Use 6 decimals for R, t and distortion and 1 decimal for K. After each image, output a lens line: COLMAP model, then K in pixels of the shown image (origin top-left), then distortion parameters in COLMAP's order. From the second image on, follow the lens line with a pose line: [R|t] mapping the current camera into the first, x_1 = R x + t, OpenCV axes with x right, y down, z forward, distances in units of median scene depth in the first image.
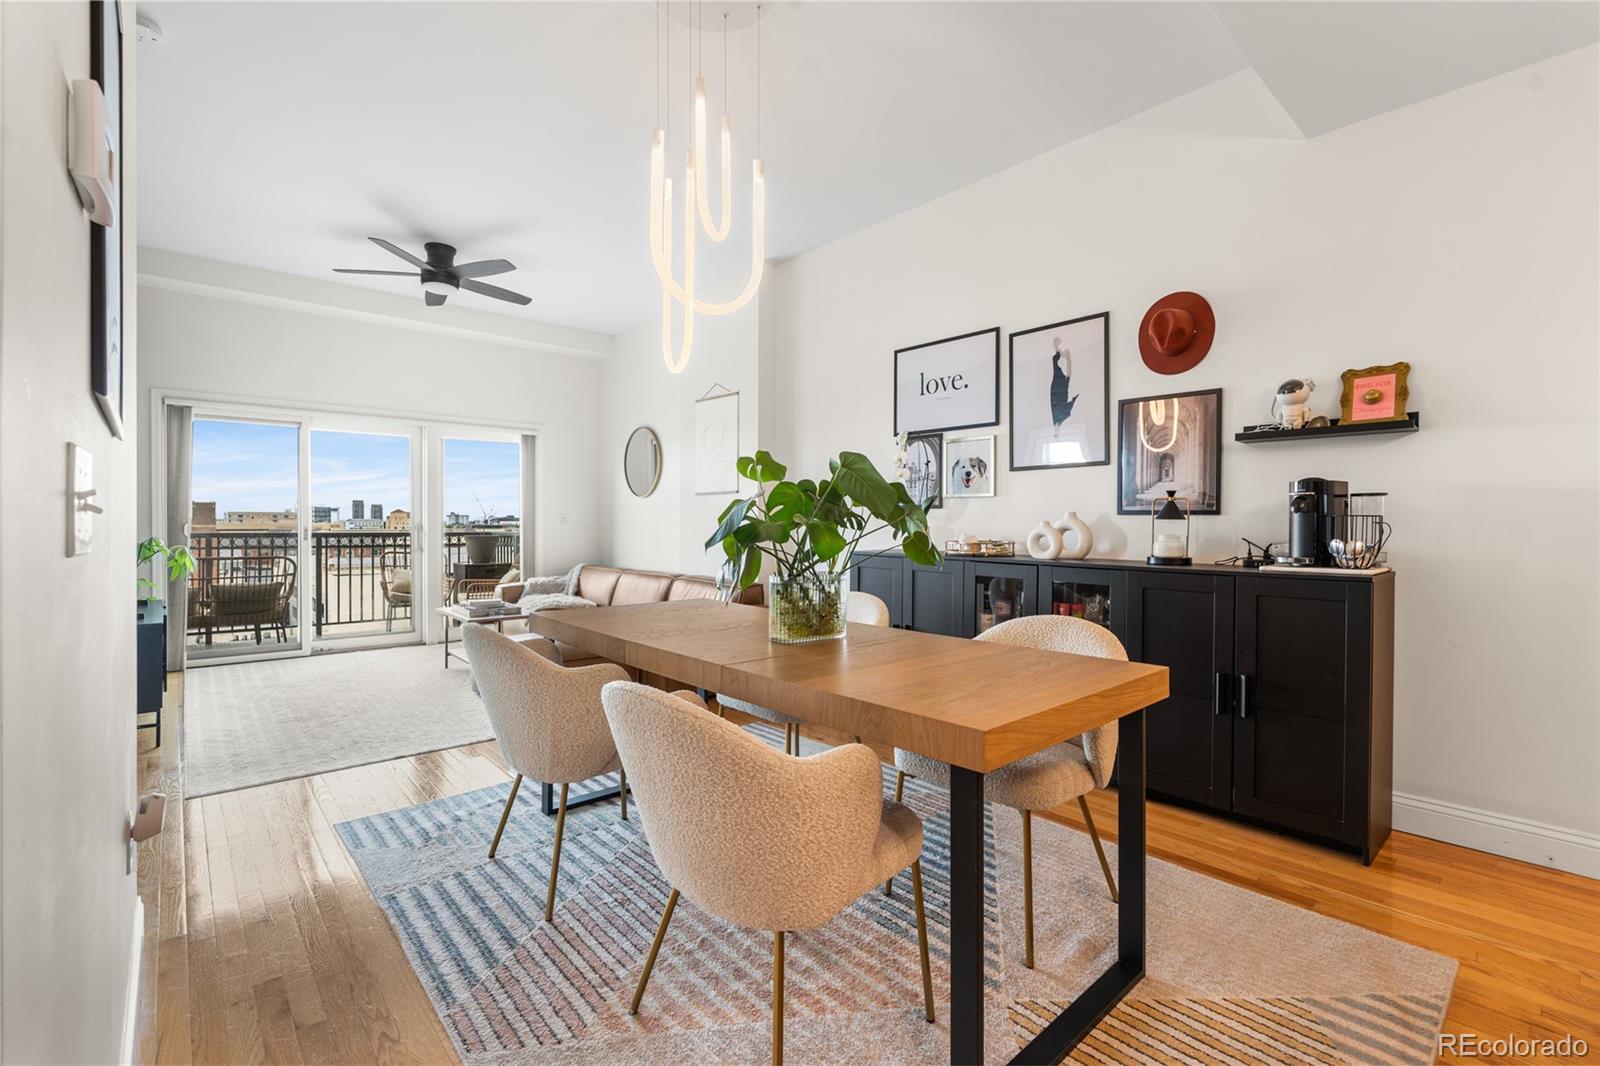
lens RADIAL K [[712.3, 0, 800.0], [0, 712.3, 533.0], [0, 0, 1]] dist [-0.000517, -0.000089]
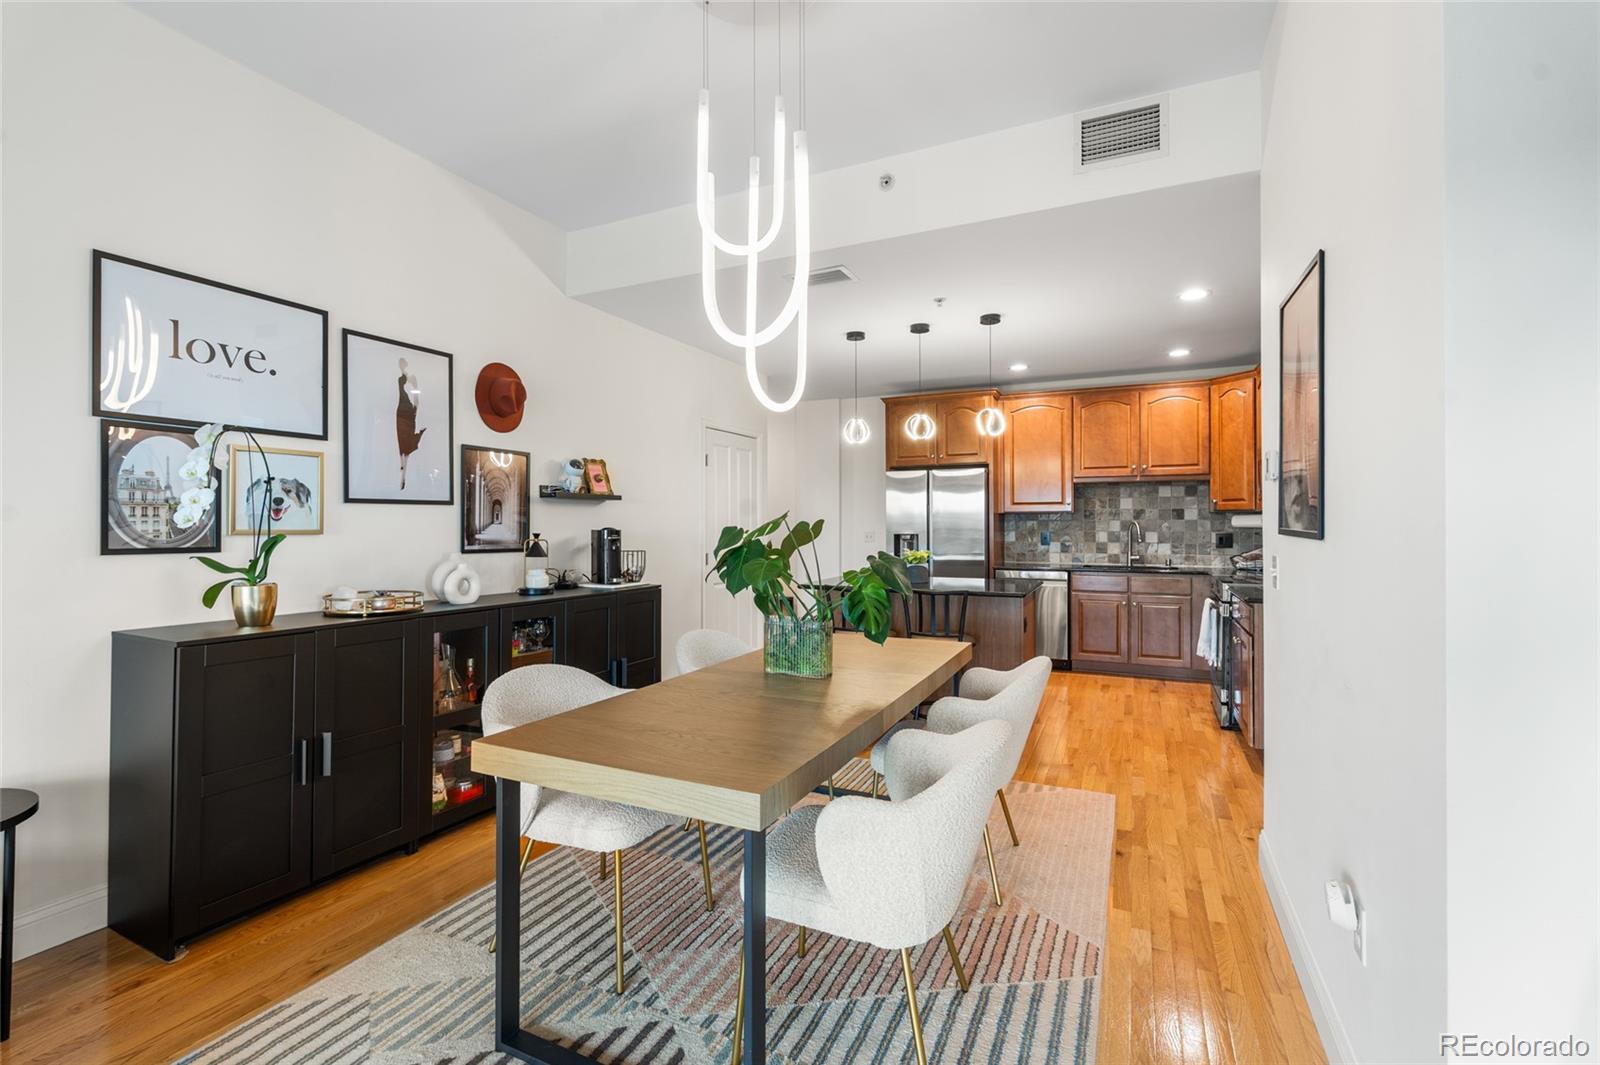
lens RADIAL K [[713.3, 0, 798.9], [0, 713.3, 524.1], [0, 0, 1]] dist [0.000720, 0.000069]
pose [[-0.391514, -0.003880, 0.920164, -0.665064], [0.010516, 0.999907, 0.008691, -0.068856], [-0.920112, 0.013079, -0.391437, 0.900871]]
